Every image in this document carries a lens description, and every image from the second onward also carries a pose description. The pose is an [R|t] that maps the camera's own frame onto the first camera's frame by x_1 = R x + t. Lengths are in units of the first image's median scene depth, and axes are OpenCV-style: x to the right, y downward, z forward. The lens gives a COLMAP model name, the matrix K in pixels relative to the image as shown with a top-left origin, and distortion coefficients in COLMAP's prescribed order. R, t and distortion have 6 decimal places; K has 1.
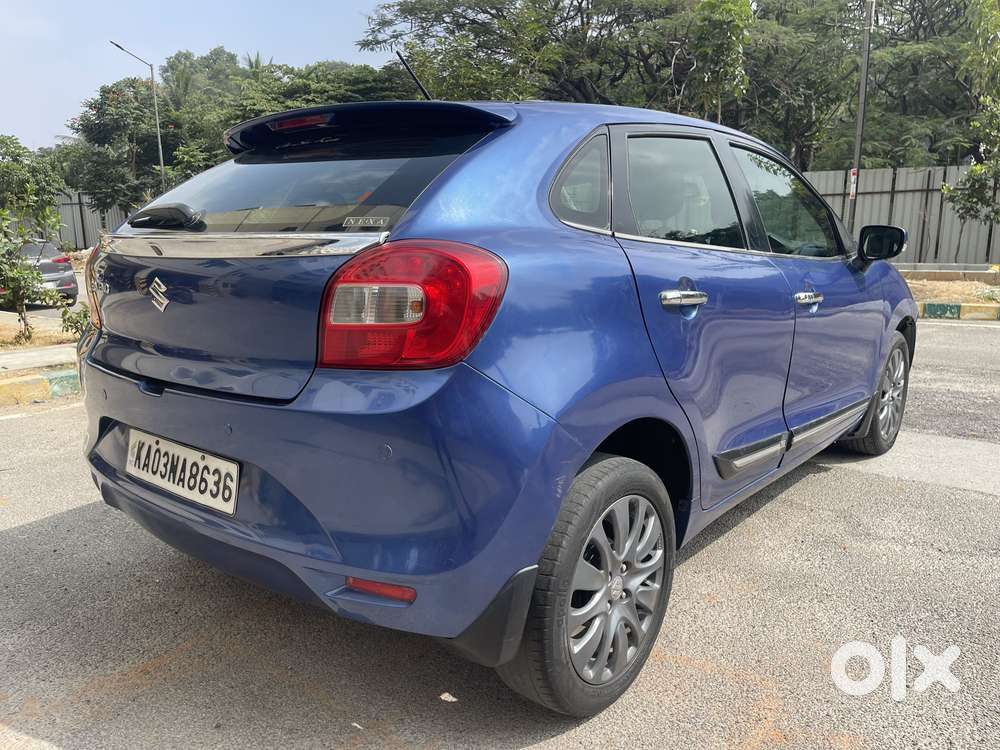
lens RADIAL K [[760.1, 0, 480.7], [0, 760.1, 395.8], [0, 0, 1]] dist [0.071762, -0.103764]
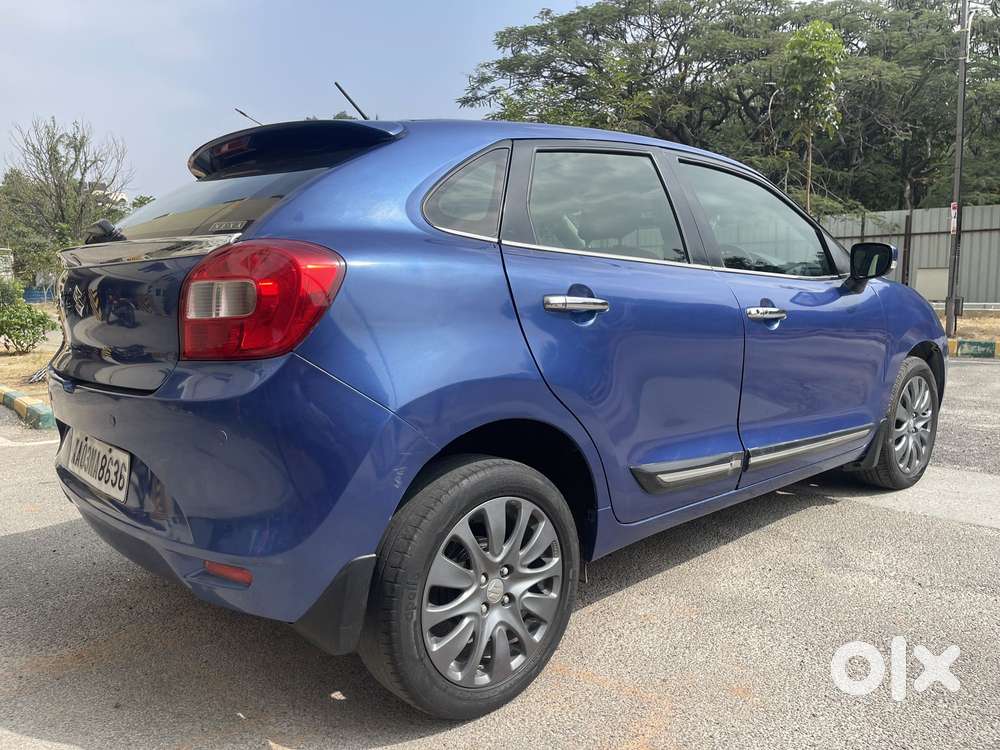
lens RADIAL K [[760.1, 0, 480.7], [0, 760.1, 395.8], [0, 0, 1]] dist [0.071762, -0.103764]
pose [[0.989733, 0.009005, -0.142646, 0.281600], [-0.017805, 0.998007, -0.060536, 0.054900], [0.141817, 0.062455, 0.987921, -0.000966]]
